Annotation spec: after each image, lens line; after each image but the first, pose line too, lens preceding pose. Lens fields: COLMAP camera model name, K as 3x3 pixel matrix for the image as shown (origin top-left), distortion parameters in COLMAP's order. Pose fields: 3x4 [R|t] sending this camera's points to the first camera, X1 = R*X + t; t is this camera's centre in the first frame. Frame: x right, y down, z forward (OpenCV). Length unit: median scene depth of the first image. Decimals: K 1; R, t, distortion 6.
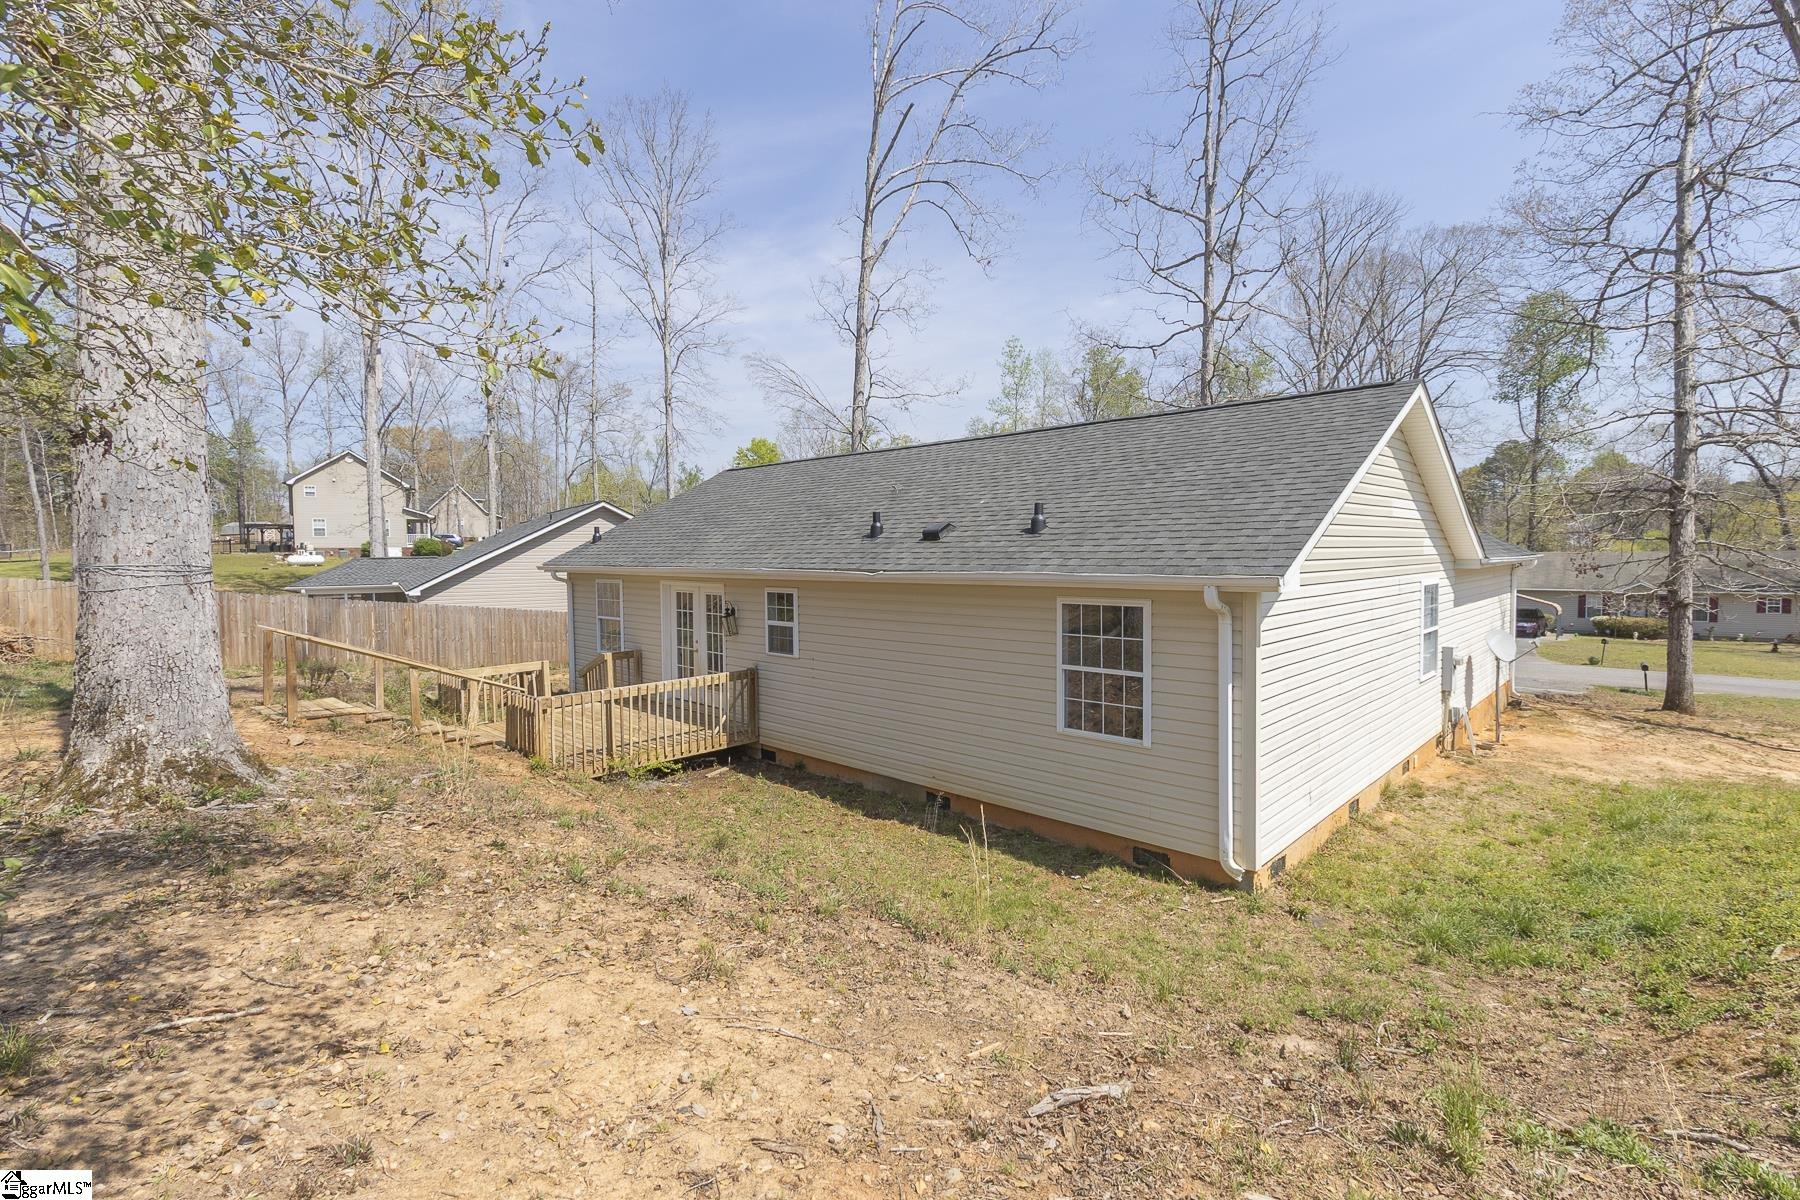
lens RADIAL K [[817.6, 0, 908.4], [0, 817.6, 592.1], [0, 0, 1]] dist [0.000729, -0.000139]
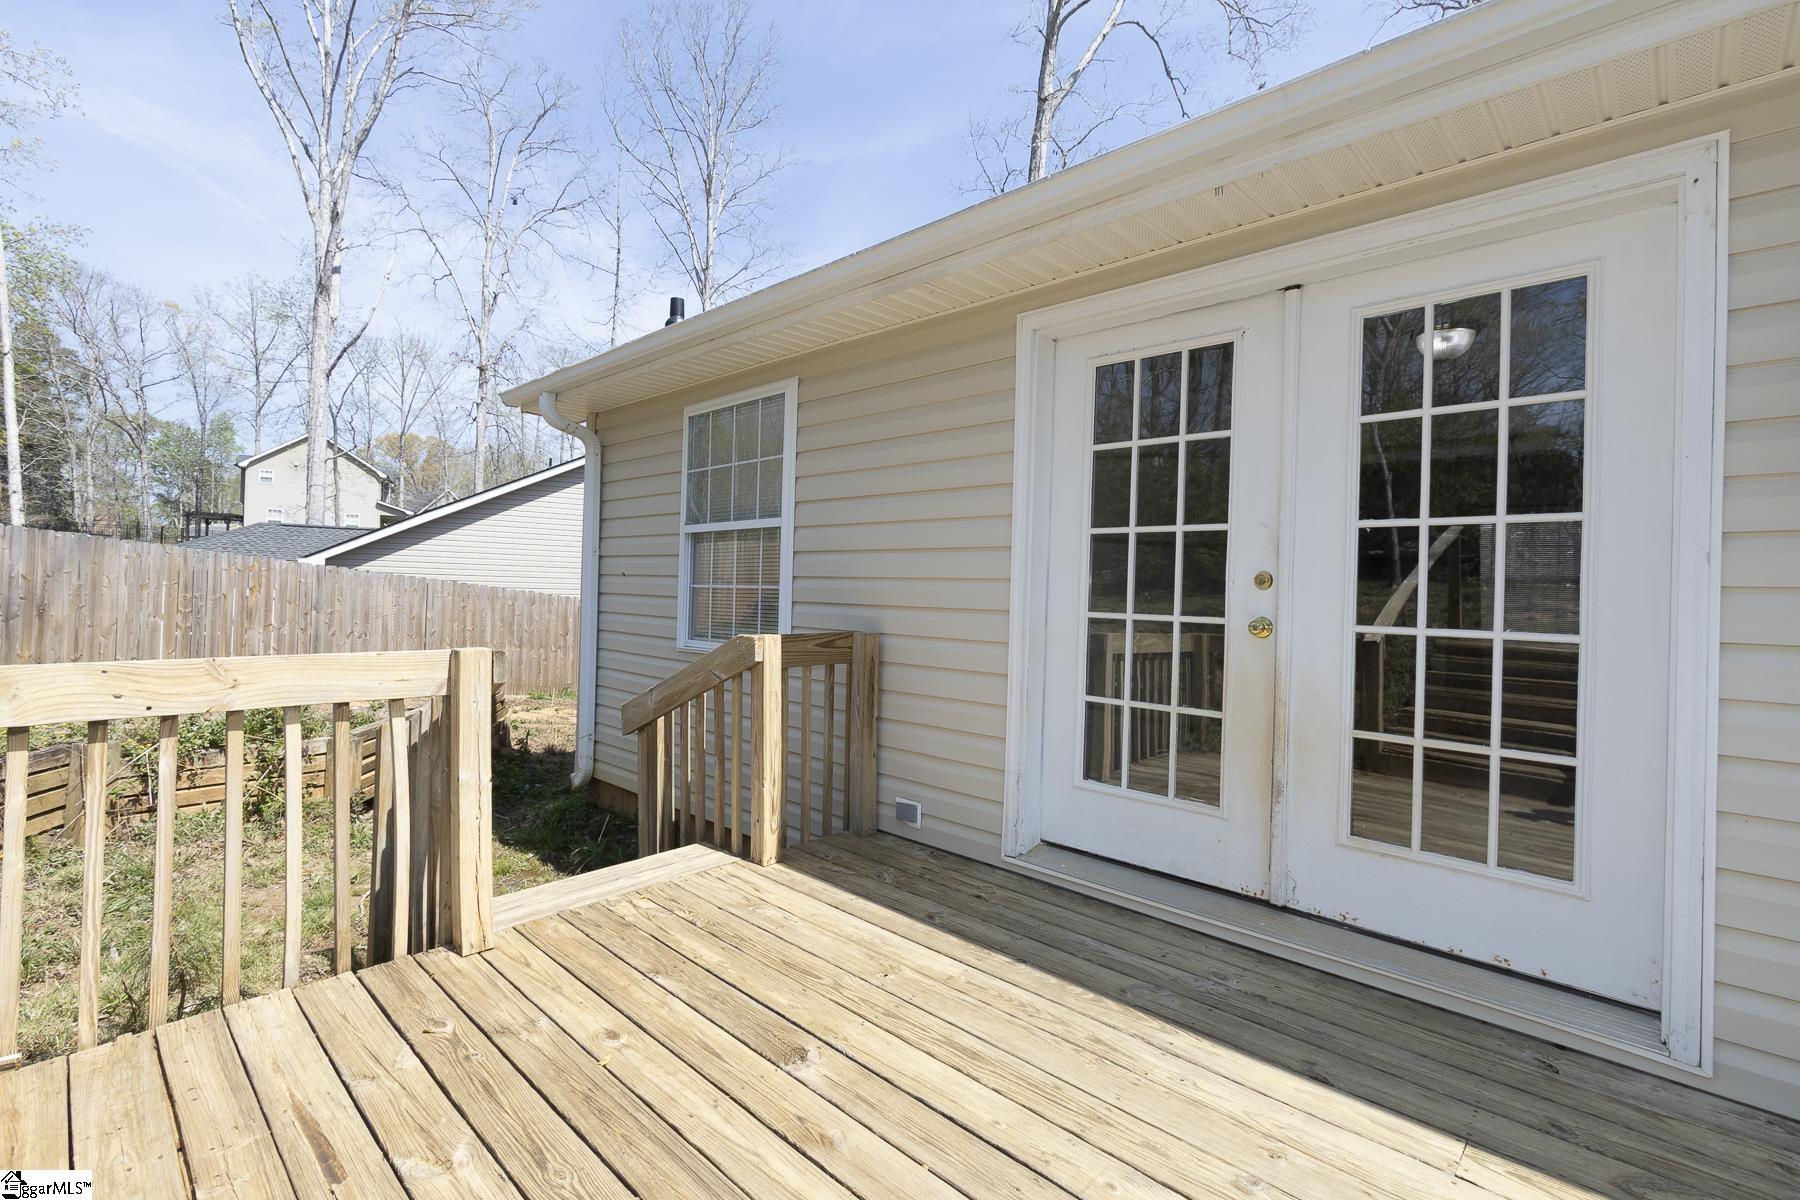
lens RADIAL K [[817.6, 0, 908.4], [0, 817.6, 592.1], [0, 0, 1]] dist [0.000729, -0.000139]
pose [[0.999412, 0.034196, 0.002530, -0.334267], [-0.034028, 0.998182, -0.049739, 0.073425], [-0.004227, 0.049623, 0.998759, 0.781237]]
